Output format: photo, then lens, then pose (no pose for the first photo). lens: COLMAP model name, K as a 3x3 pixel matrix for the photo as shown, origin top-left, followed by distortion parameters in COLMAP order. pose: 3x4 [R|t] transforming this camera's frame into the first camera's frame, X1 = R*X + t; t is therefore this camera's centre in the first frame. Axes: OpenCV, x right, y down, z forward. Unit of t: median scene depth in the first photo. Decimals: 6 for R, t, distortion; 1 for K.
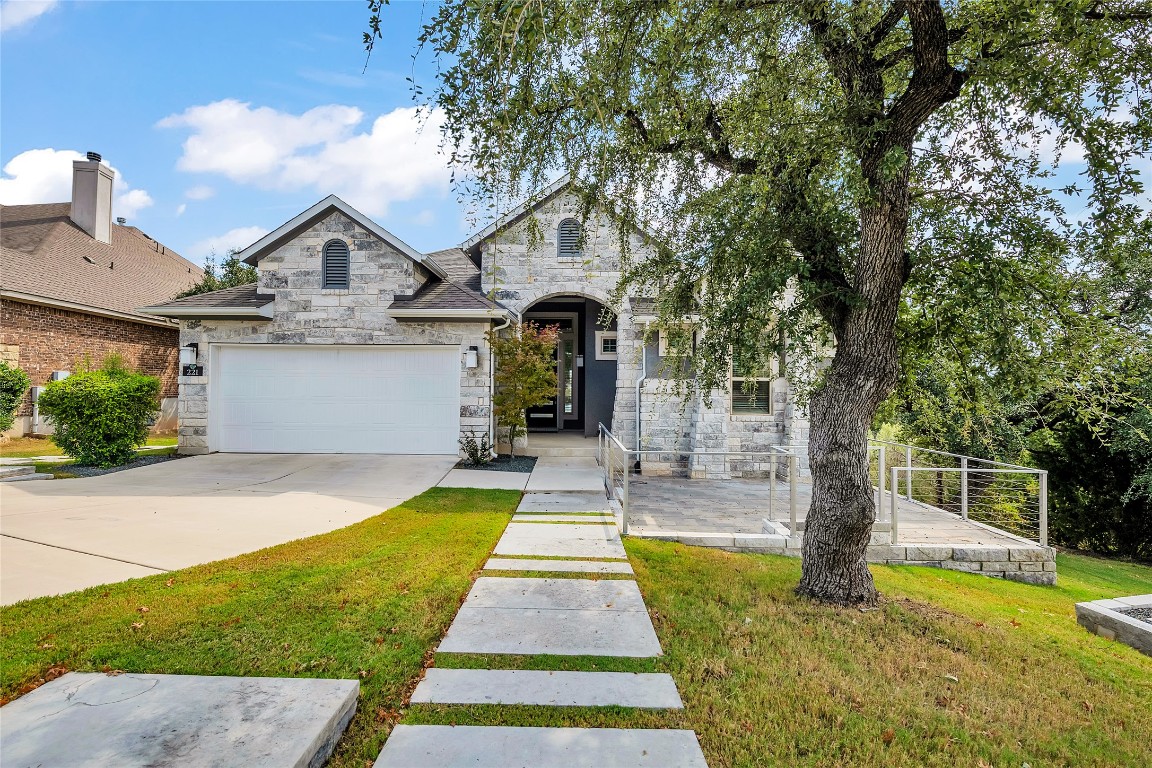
lens RADIAL K [[507.9, 0, 576.0], [0, 507.9, 384.0], [0, 0, 1]] dist [-0.000022, -0.000240]
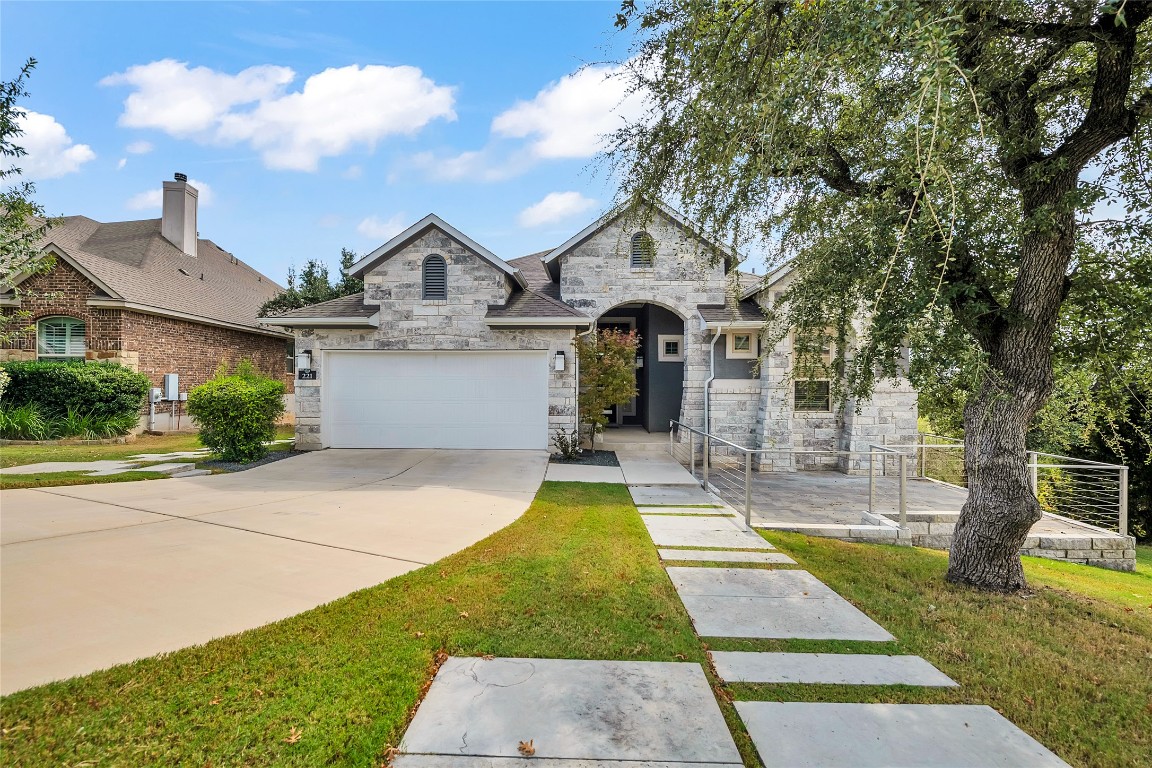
lens RADIAL K [[472.4, 0, 576.0], [0, 472.4, 384.0], [0, 0, 1]] dist [-0.002964, -0.000154]
pose [[0.999801, -0.004908, -0.019344, -0.148584], [0.005143, 0.999914, 0.012079, -0.015368], [0.019283, -0.012176, 0.999740, -0.017746]]
